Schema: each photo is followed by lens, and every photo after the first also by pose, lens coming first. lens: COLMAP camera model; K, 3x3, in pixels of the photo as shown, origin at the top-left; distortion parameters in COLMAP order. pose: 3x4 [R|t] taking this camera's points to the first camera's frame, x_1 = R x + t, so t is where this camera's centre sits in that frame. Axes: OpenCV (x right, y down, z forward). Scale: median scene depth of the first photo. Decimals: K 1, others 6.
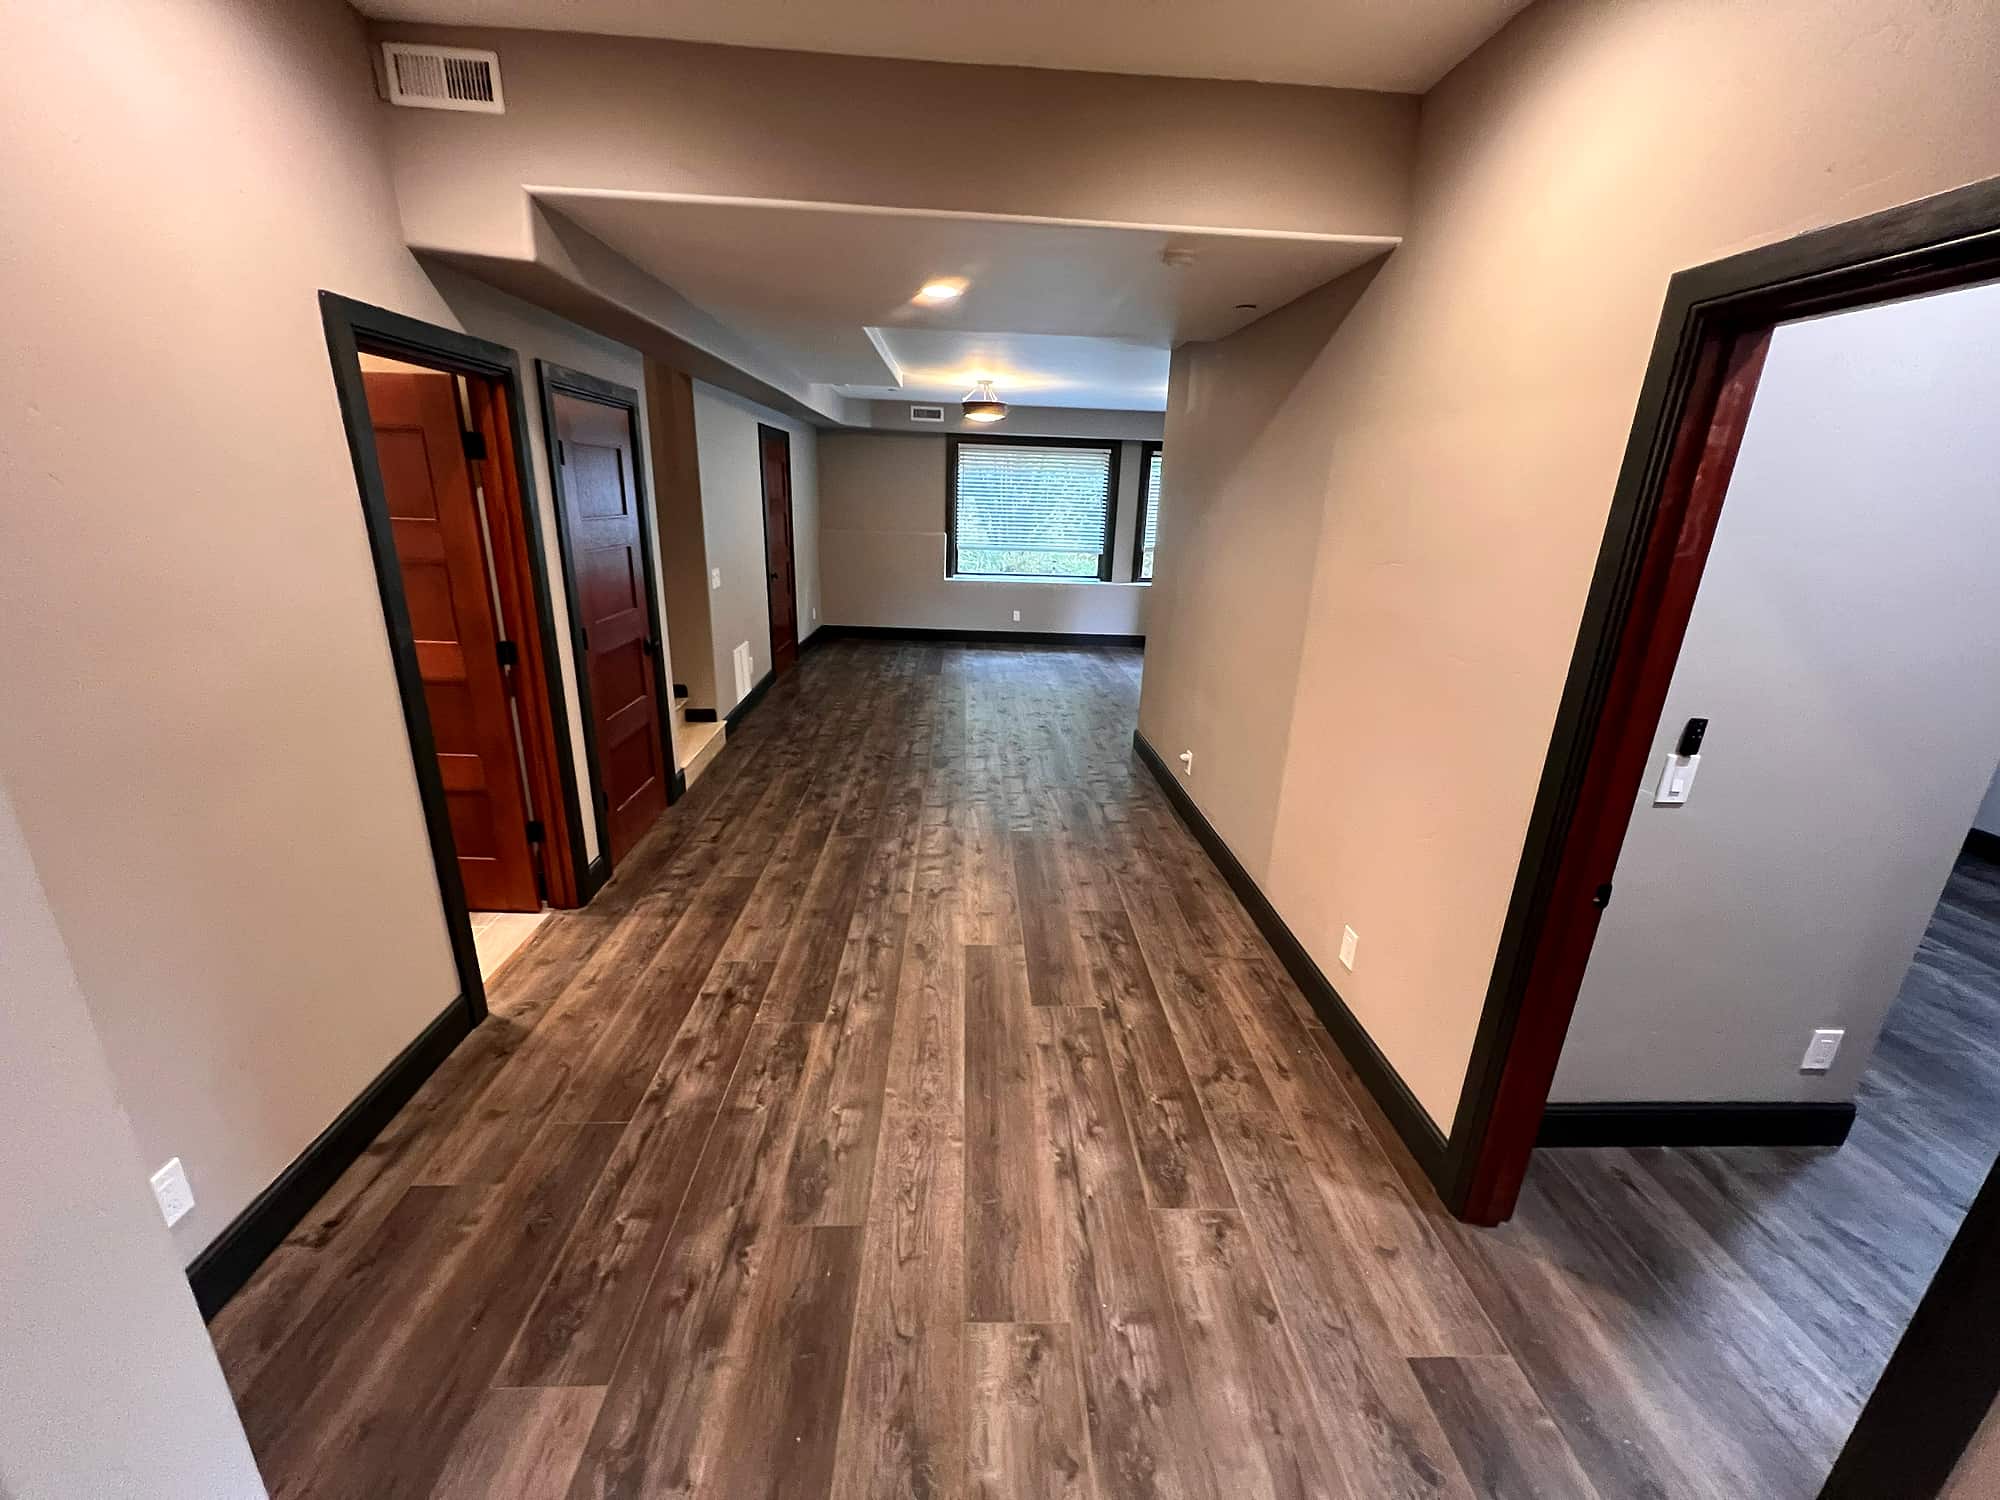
lens RADIAL K [[796.4, 0, 993.6], [0, 796.4, 748.7], [0, 0, 1]] dist [-0.000895, 0.000013]
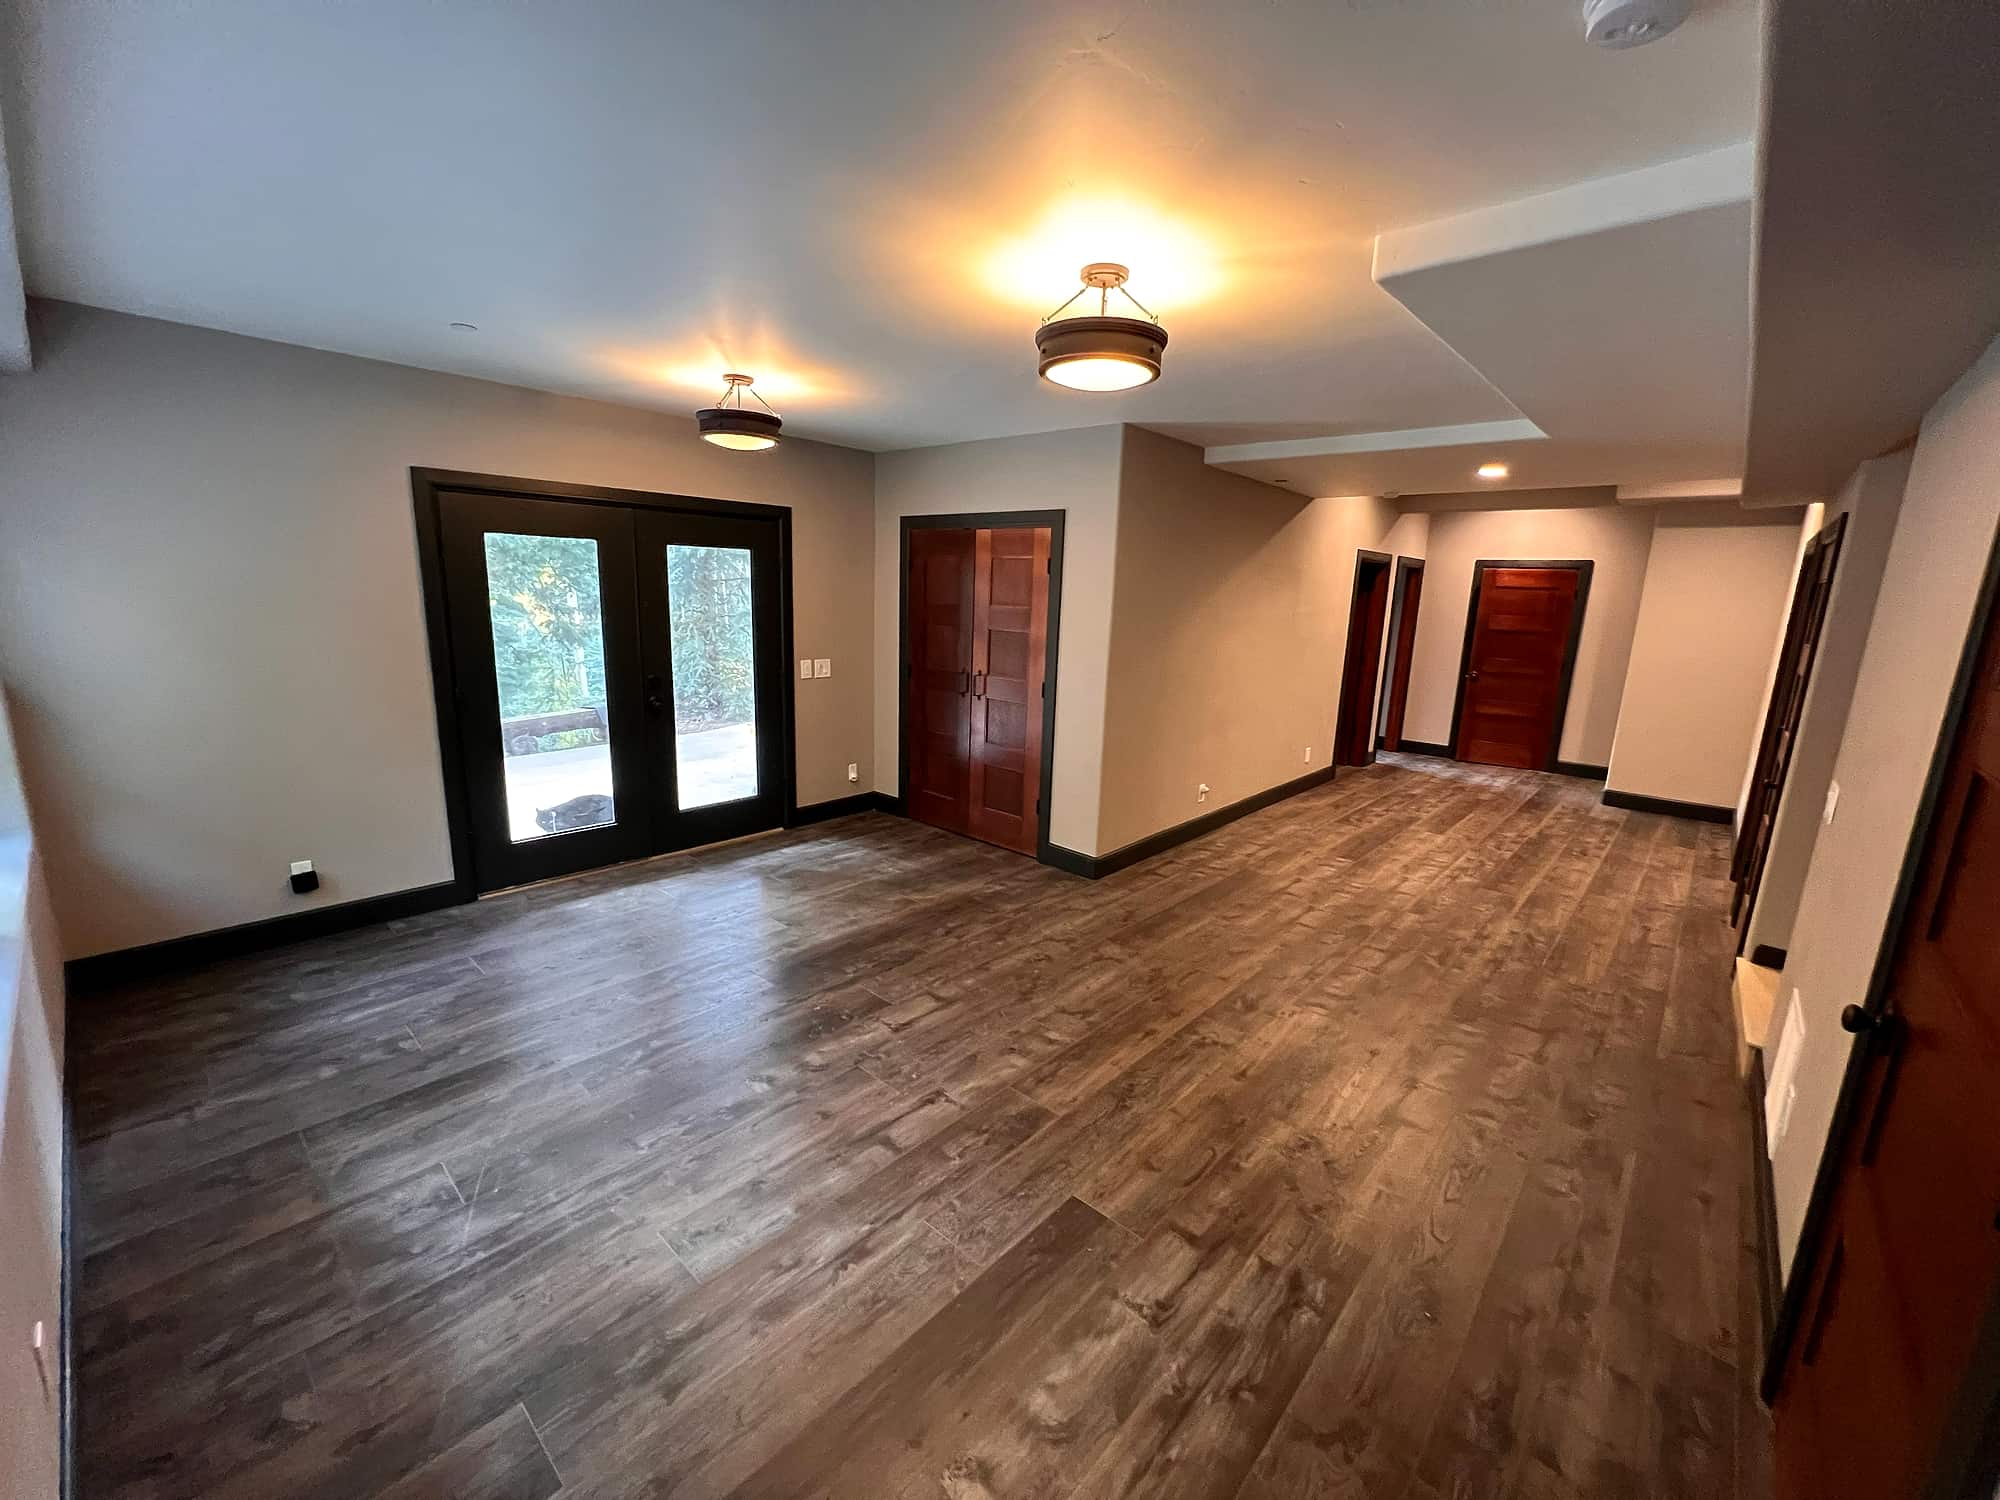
lens RADIAL K [[796.4, 0, 993.6], [0, 796.4, 748.7], [0, 0, 1]] dist [-0.000895, 0.000013]
pose [[-0.706577, -0.198234, 0.679302, -0.407703], [0.163673, 0.888148, 0.429423, -0.712300], [-0.688447, 0.414604, -0.595100, 2.148708]]
